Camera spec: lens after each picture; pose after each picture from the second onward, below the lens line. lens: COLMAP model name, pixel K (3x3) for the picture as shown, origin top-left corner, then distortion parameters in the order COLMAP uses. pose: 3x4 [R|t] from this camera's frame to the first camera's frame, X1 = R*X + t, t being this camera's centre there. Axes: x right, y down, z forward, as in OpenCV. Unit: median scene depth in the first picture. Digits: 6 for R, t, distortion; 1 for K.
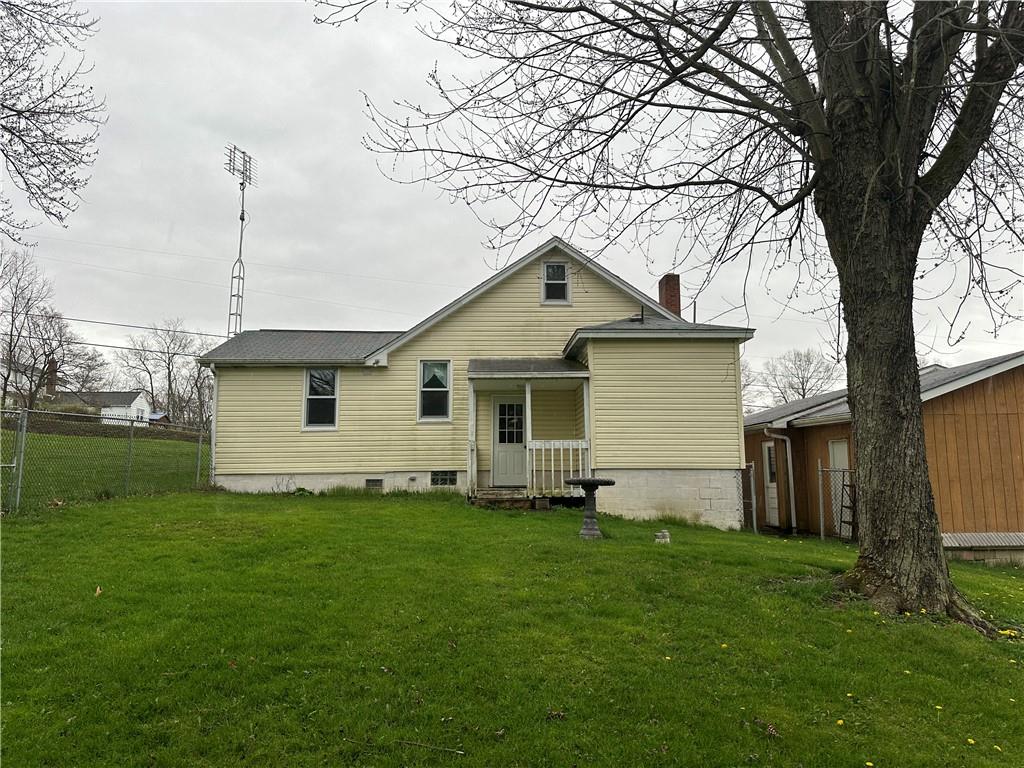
lens RADIAL K [[702.4, 0, 512.0], [0, 702.4, 384.0], [0, 0, 1]] dist [0.150942, -0.232733]
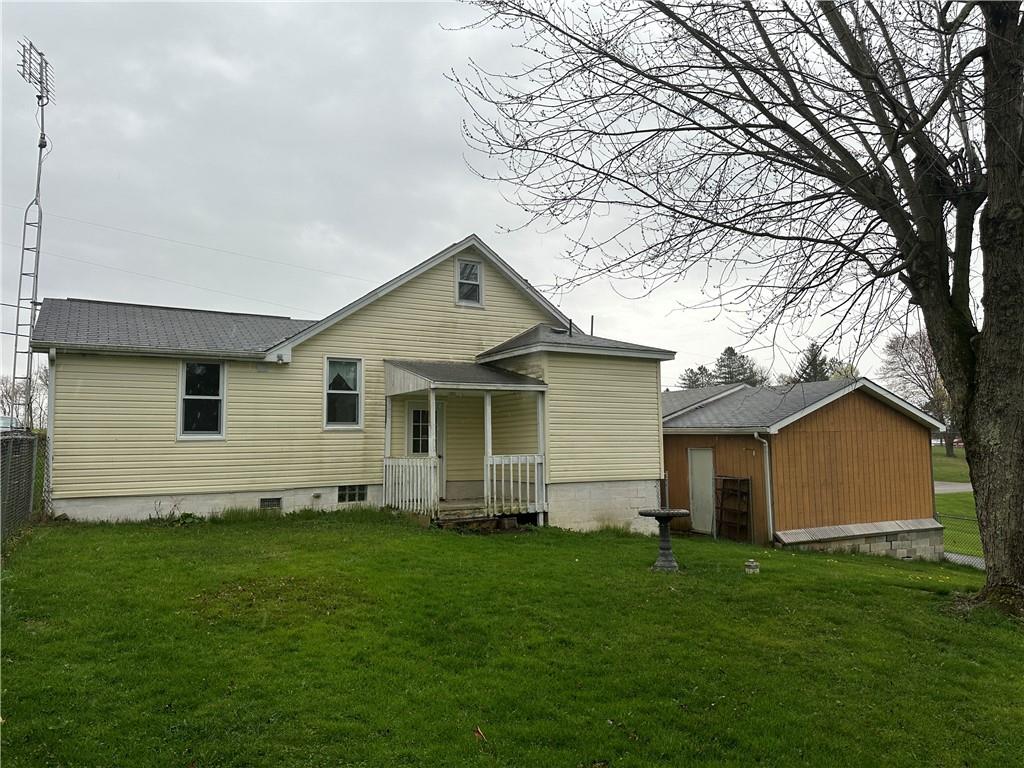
lens RADIAL K [[702.4, 0, 512.0], [0, 702.4, 384.0], [0, 0, 1]] dist [0.150942, -0.232733]
pose [[0.881355, 0.036612, 0.471034, -0.347774], [-0.054663, 0.998200, 0.024693, -0.035922], [-0.469282, -0.047511, 0.881769, 0.134500]]
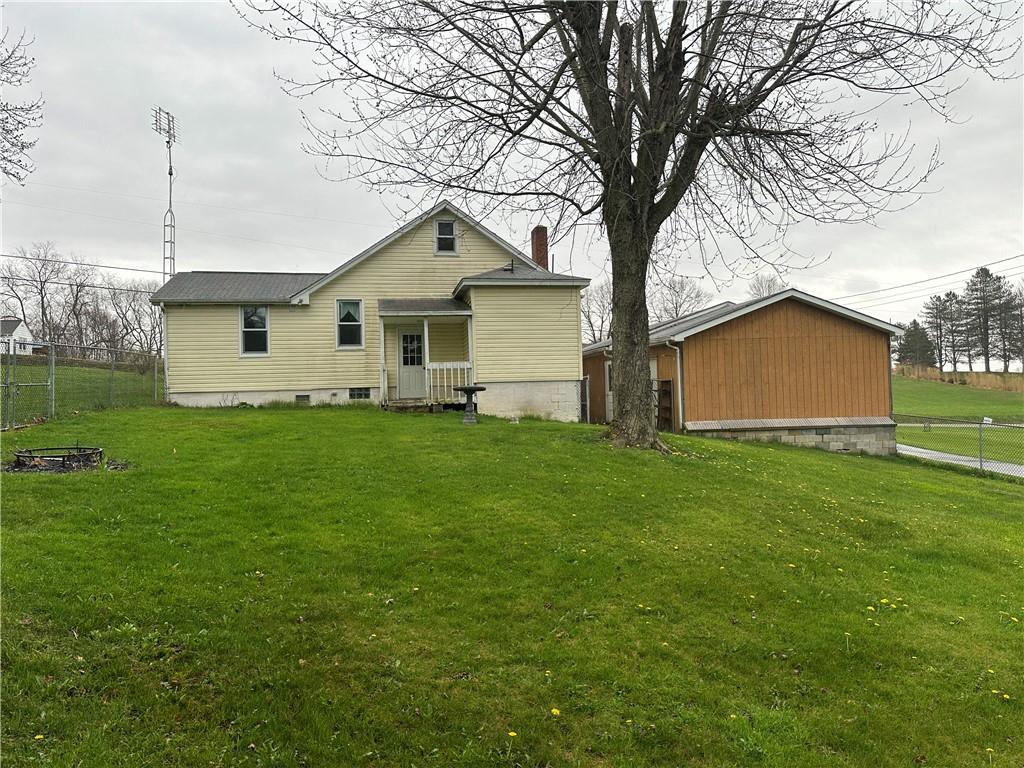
lens RADIAL K [[702.4, 0, 512.0], [0, 702.4, 384.0], [0, 0, 1]] dist [0.150942, -0.232733]
pose [[0.988874, -0.019273, 0.147503, -0.012727], [0.003512, 0.994320, 0.106376, -0.018314], [-0.148715, -0.104674, 0.983324, -0.296896]]
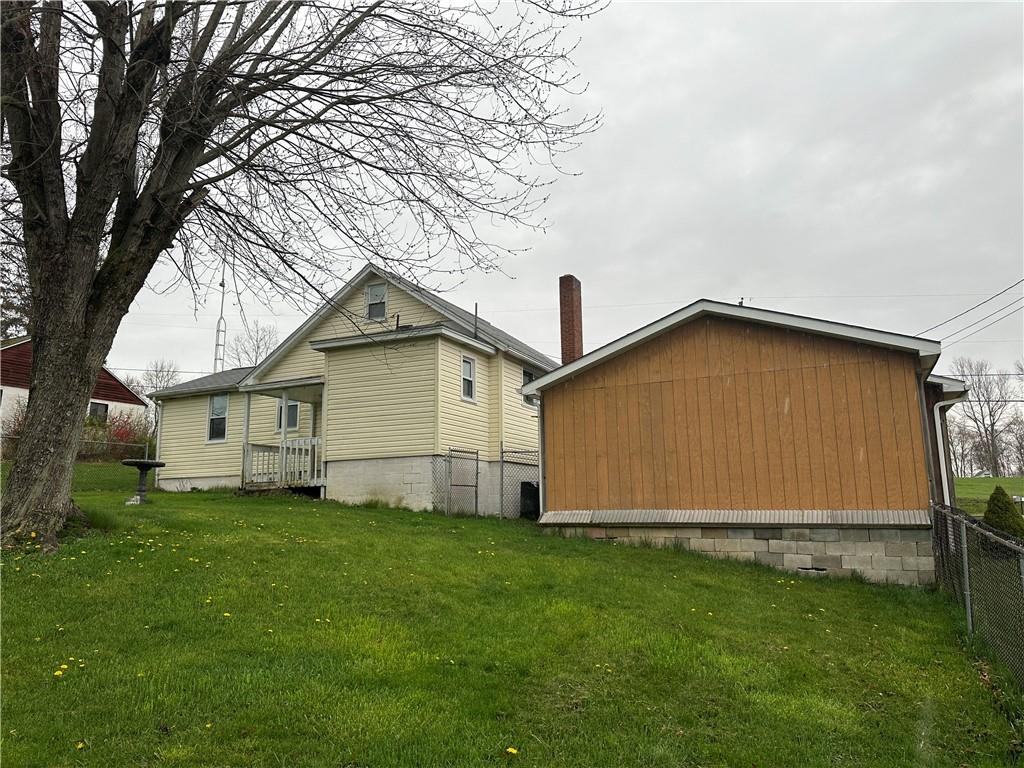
lens RADIAL K [[702.4, 0, 512.0], [0, 702.4, 384.0], [0, 0, 1]] dist [0.150942, -0.232733]
pose [[0.892640, -0.088792, -0.441938, 0.793029], [0.071557, 0.995888, -0.055557, 0.070021], [0.445054, 0.017969, 0.895324, 0.080762]]
